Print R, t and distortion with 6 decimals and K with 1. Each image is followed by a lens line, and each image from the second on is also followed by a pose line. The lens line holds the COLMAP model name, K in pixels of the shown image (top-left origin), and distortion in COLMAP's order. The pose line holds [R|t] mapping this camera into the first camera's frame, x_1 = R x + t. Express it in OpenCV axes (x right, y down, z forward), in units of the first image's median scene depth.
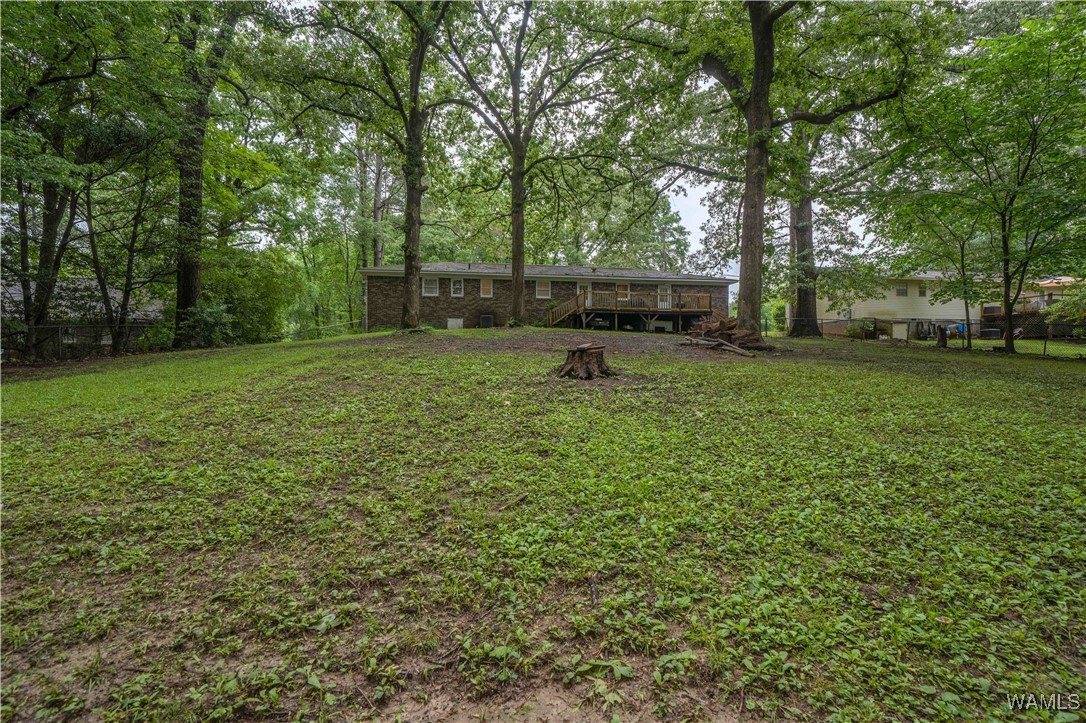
lens RADIAL K [[528.4, 0, 543.0], [0, 528.4, 361.5], [0, 0, 1]] dist [0.001572, 0.000575]
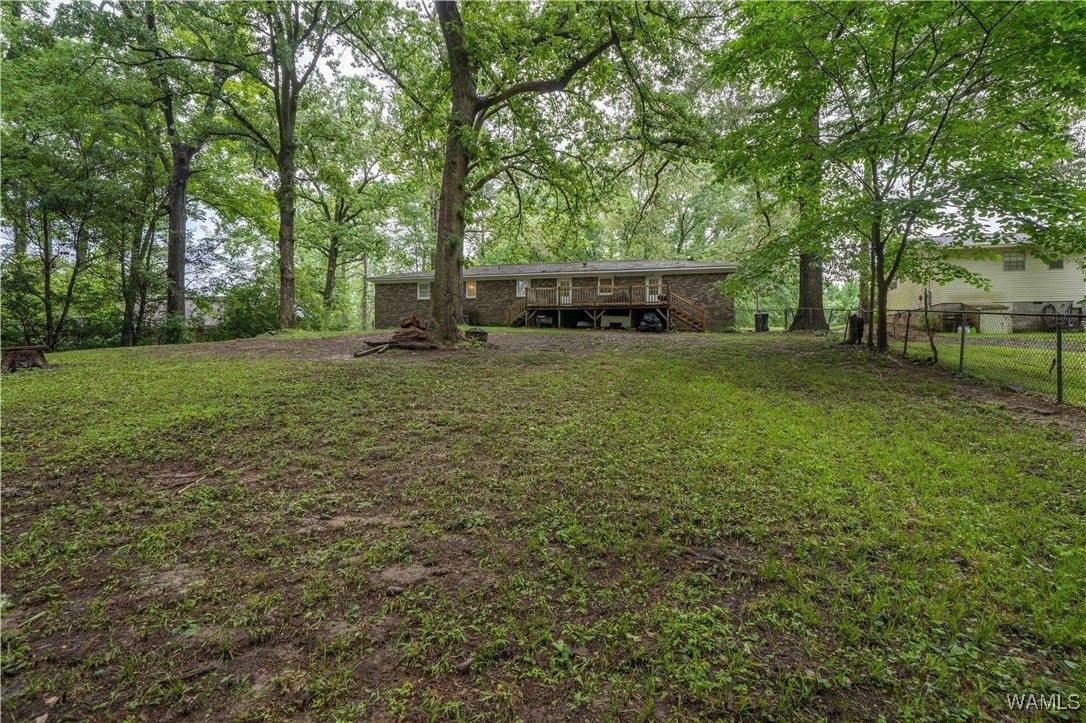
lens RADIAL K [[528.4, 0, 543.0], [0, 528.4, 361.5], [0, 0, 1]] dist [0.001572, 0.000575]
pose [[0.906243, 0.009264, -0.422655, 0.501725], [-0.009003, 0.999956, 0.002615, 0.000181], [0.422660, 0.001436, 0.906287, 0.117342]]
